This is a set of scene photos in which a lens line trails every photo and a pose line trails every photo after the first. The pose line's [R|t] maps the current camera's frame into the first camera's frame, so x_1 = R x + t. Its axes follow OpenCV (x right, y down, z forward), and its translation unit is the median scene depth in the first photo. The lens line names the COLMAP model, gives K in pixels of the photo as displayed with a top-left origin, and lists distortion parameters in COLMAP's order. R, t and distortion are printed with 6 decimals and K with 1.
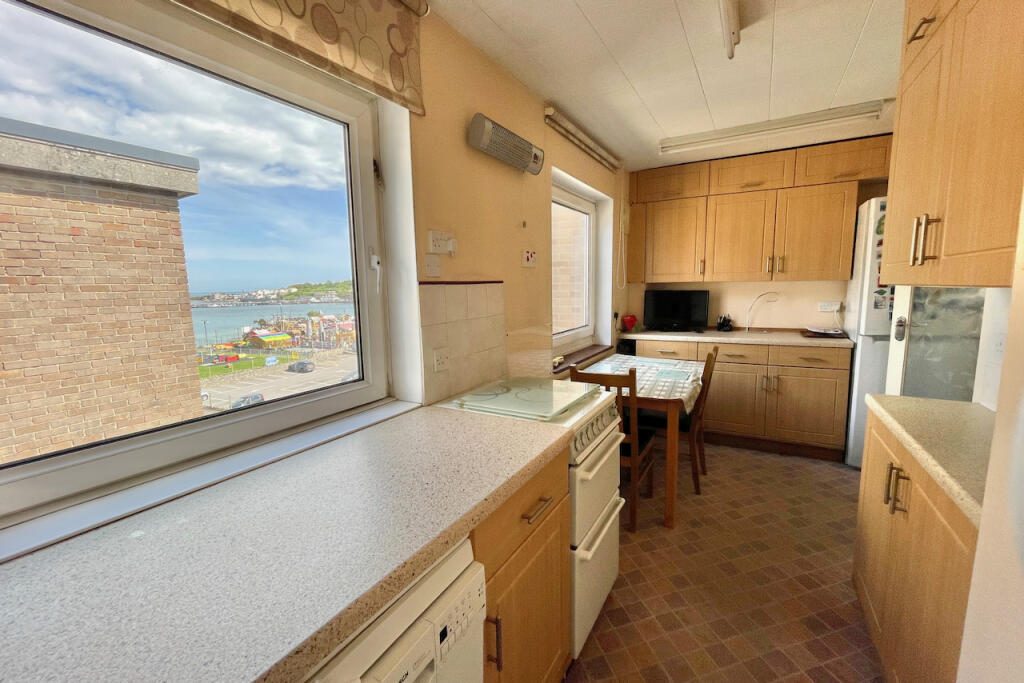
lens RADIAL K [[417.3, 0, 512.2], [0, 417.3, 338.5], [0, 0, 1]] dist [-0.004878, -0.000429]
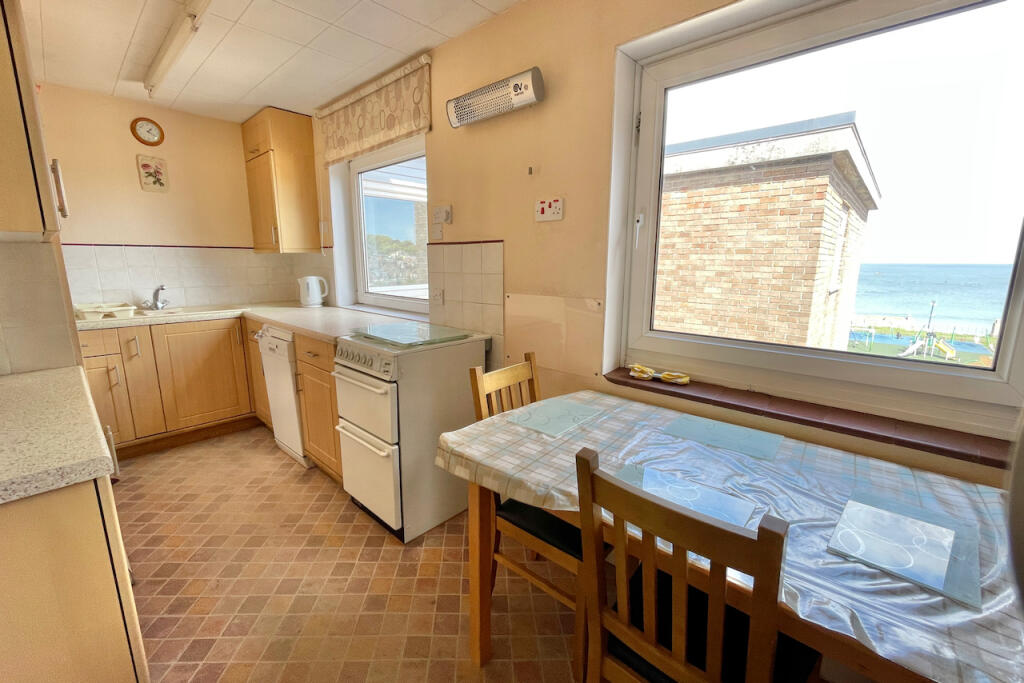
lens RADIAL K [[417.3, 0, 512.6], [0, 417.3, 337.8], [0, 0, 1]] dist [-0.004878, -0.000429]
pose [[-0.199179, 0.197618, -0.959831, 0.480362], [-0.123697, 0.966552, 0.224671, -0.068530], [0.972125, 0.163478, -0.168072, 0.607328]]
